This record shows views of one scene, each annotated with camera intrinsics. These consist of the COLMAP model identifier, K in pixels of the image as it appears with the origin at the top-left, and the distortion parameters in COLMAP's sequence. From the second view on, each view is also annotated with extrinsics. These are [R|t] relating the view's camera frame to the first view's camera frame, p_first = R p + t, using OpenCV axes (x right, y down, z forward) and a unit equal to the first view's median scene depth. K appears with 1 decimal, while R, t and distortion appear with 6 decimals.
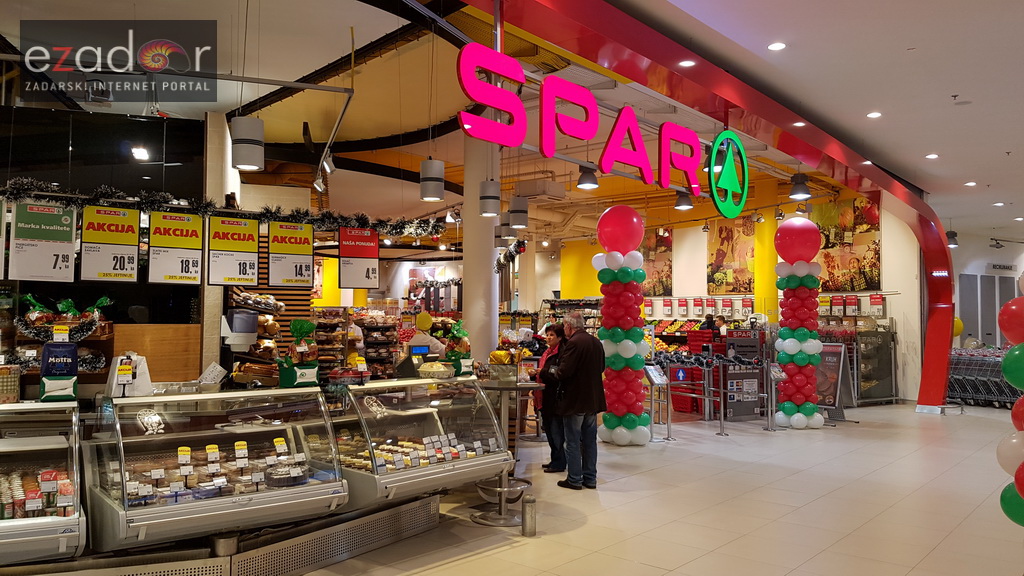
lens RADIAL K [[816.8, 0, 486.1], [0, 816.8, 290.2], [0, 0, 1]] dist [0.148480, -0.249321]
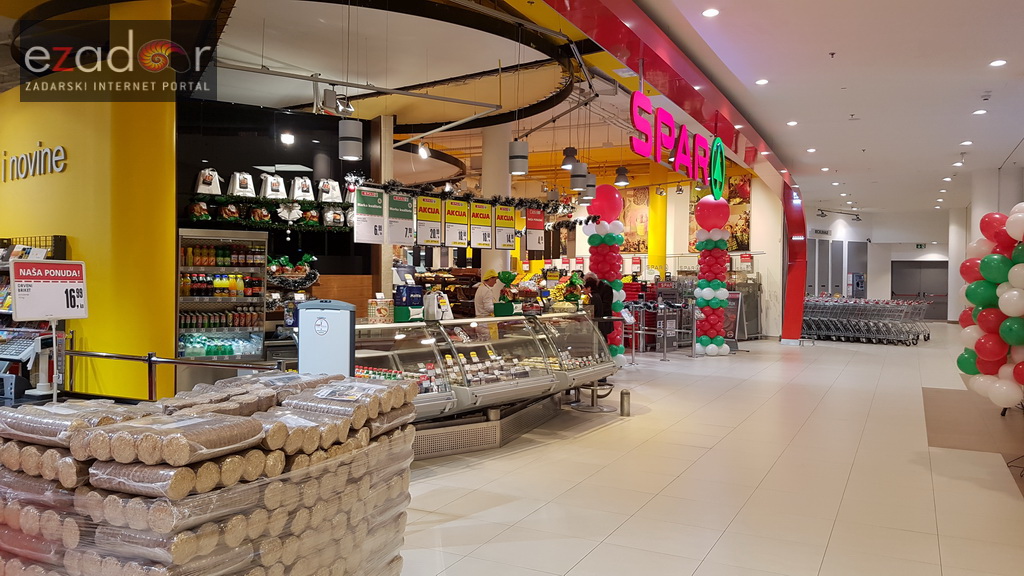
lens RADIAL K [[816.8, 0, 482.1], [0, 816.8, 296.7], [0, 0, 1]] dist [0.148480, -0.249321]
pose [[0.976470, -0.005869, 0.215574, -0.254047], [-0.007109, 0.998210, 0.059376, -0.002495], [-0.215537, -0.059512, 0.974681, -0.187322]]
